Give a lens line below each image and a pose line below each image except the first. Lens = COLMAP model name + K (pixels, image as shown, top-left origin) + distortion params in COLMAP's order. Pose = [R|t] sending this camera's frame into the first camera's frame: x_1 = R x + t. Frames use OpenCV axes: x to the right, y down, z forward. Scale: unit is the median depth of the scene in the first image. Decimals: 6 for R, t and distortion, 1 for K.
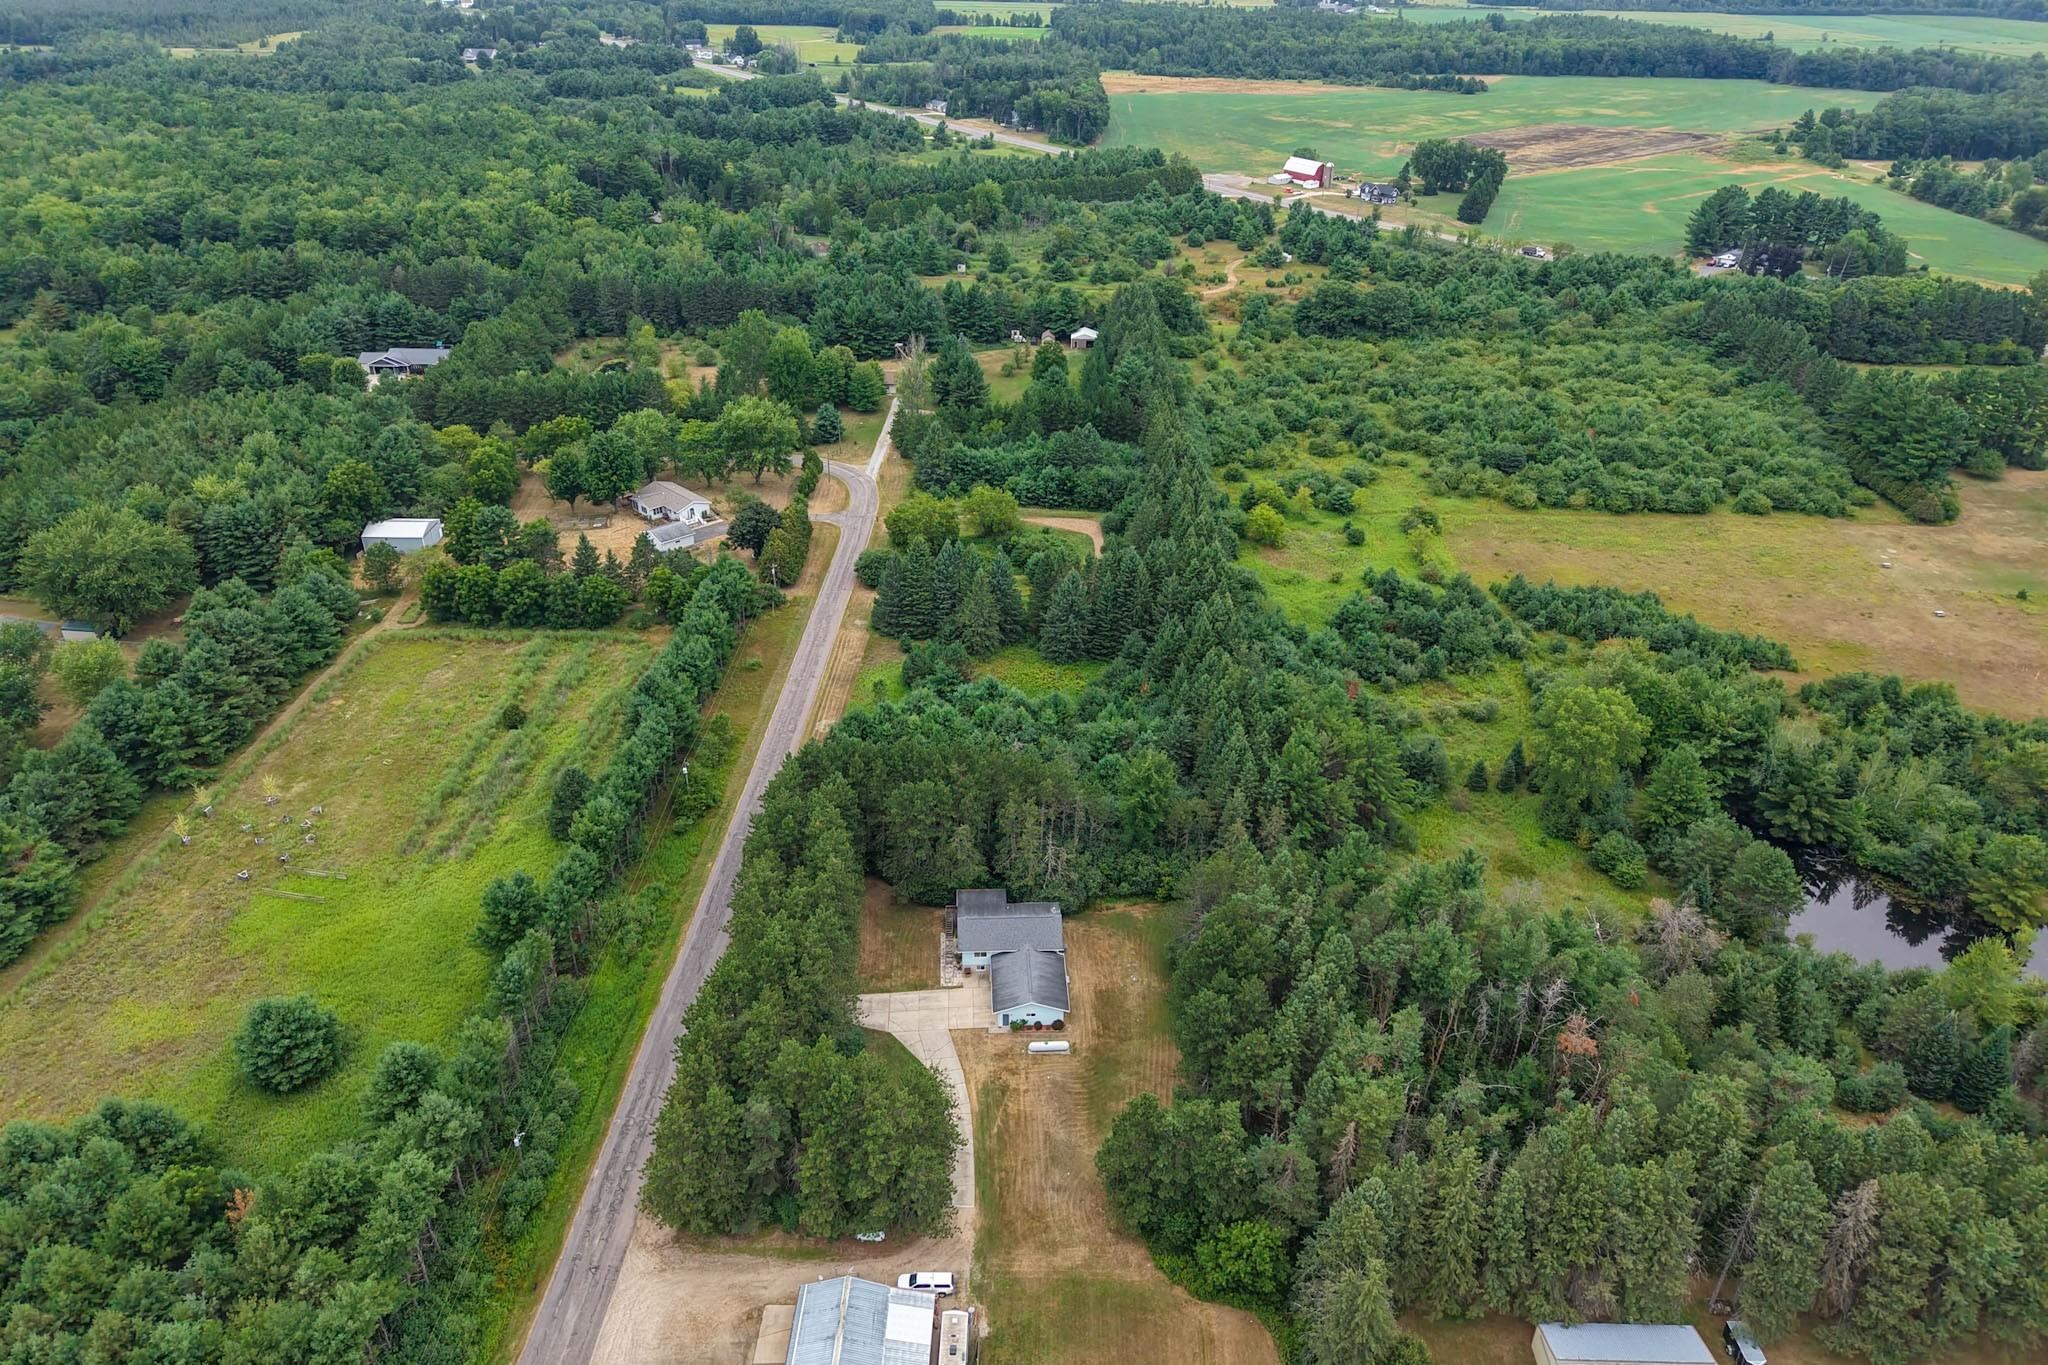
lens RADIAL K [[1381.7, 0, 1024.0], [0, 1381.7, 682.5], [0, 0, 1]] dist [0.004083, -0.020347]
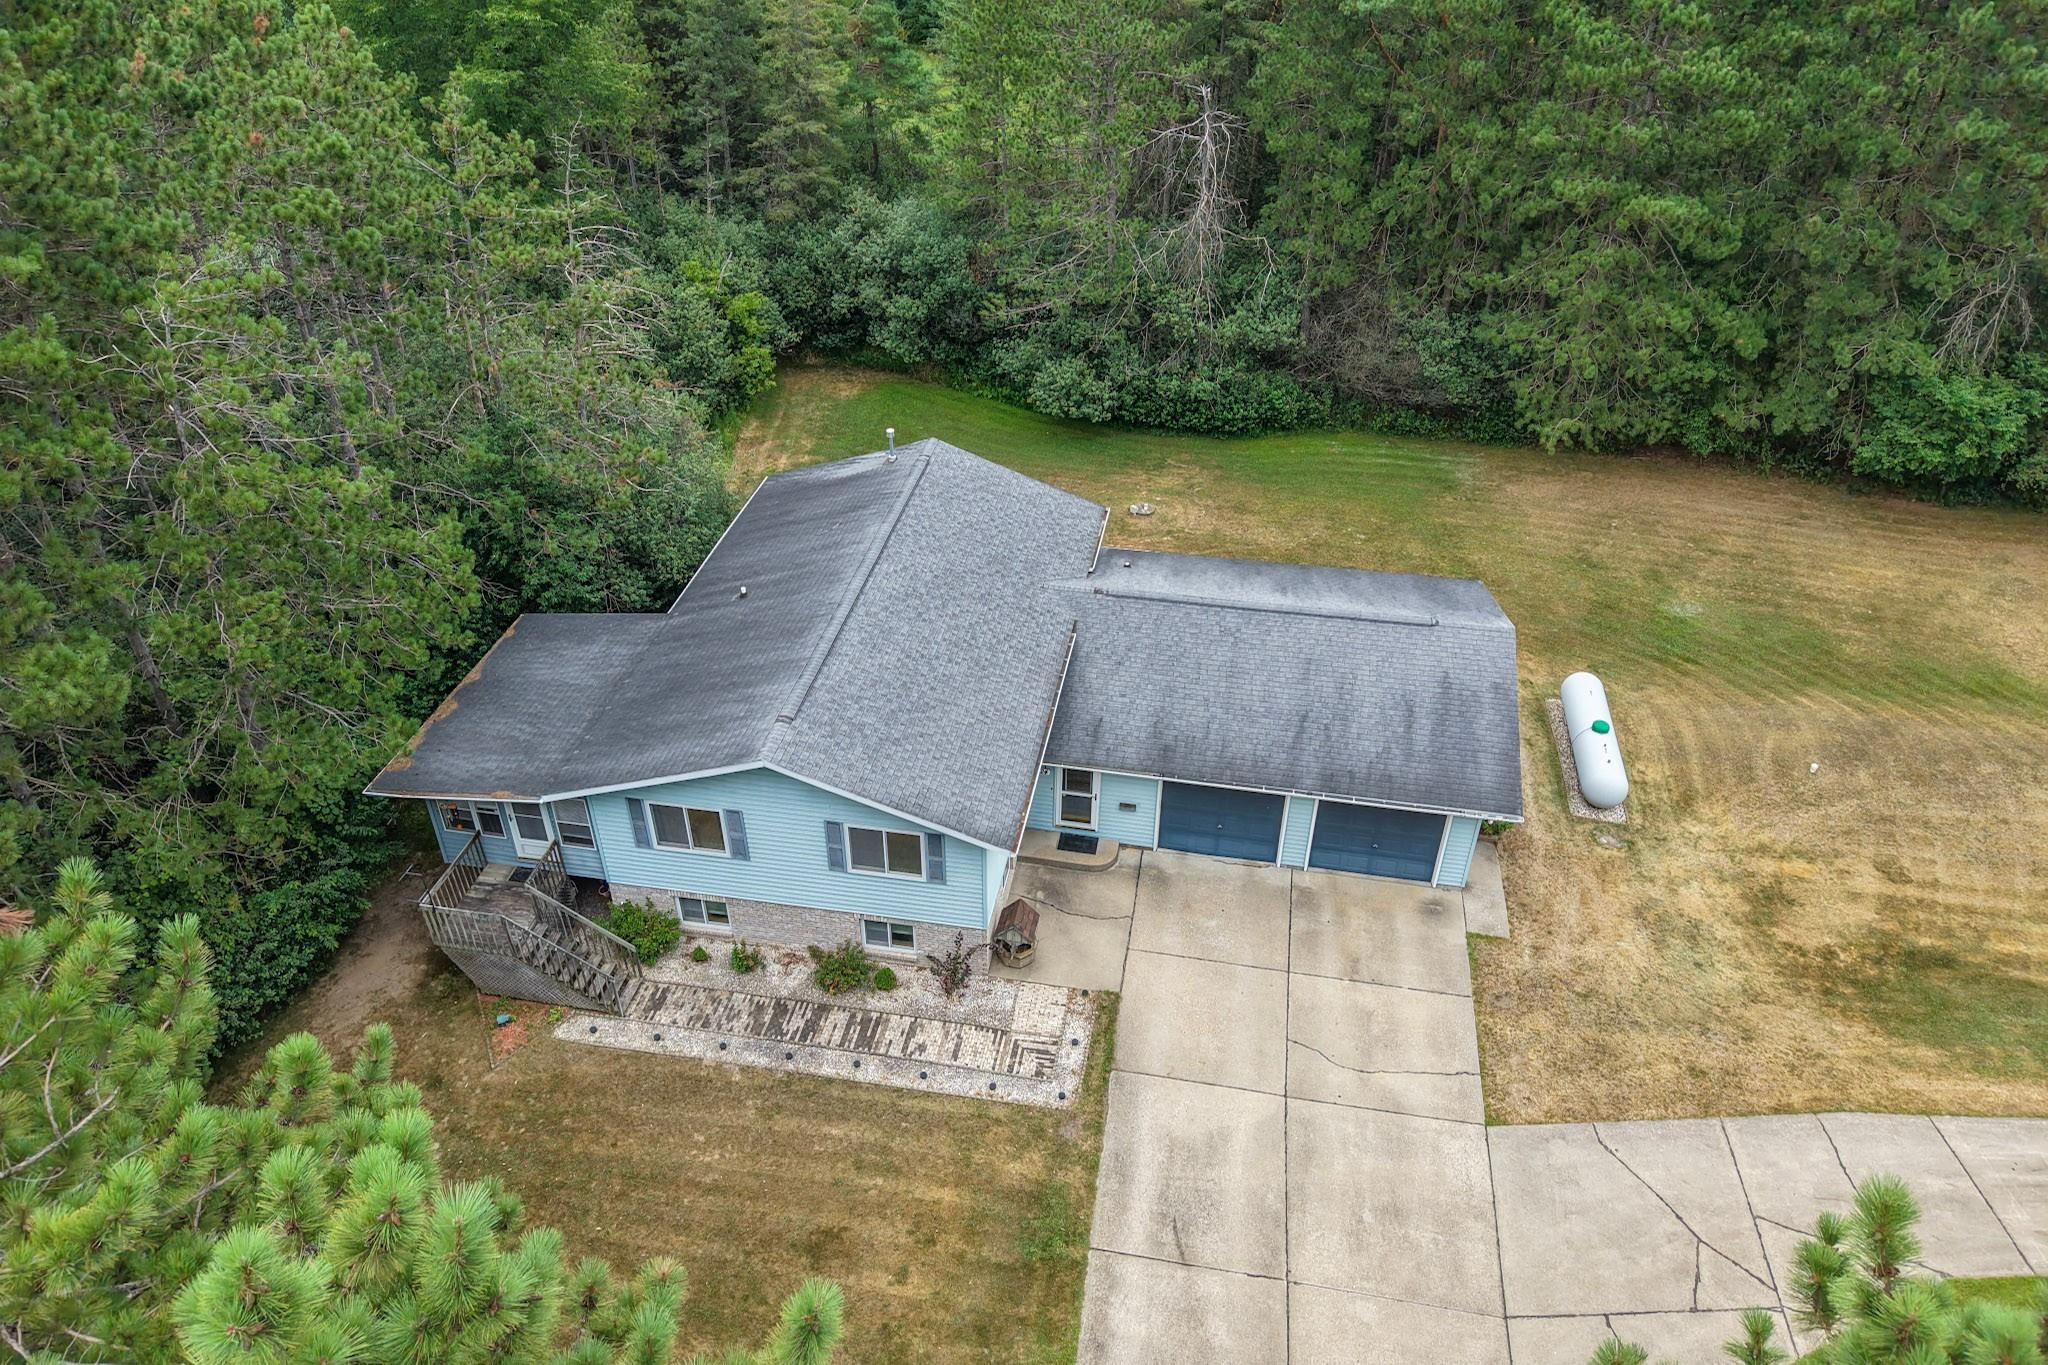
lens RADIAL K [[1392.3, 0, 1035.1], [0, 1392.3, 655.0], [0, 0, 1]] dist [-0.008278, -0.006840]
pose [[0.215260, -0.559529, 0.800369, -0.159463], [0.482728, 0.773415, 0.410856, 0.127668], [-0.848903, 0.297920, 0.436586, 0.975052]]
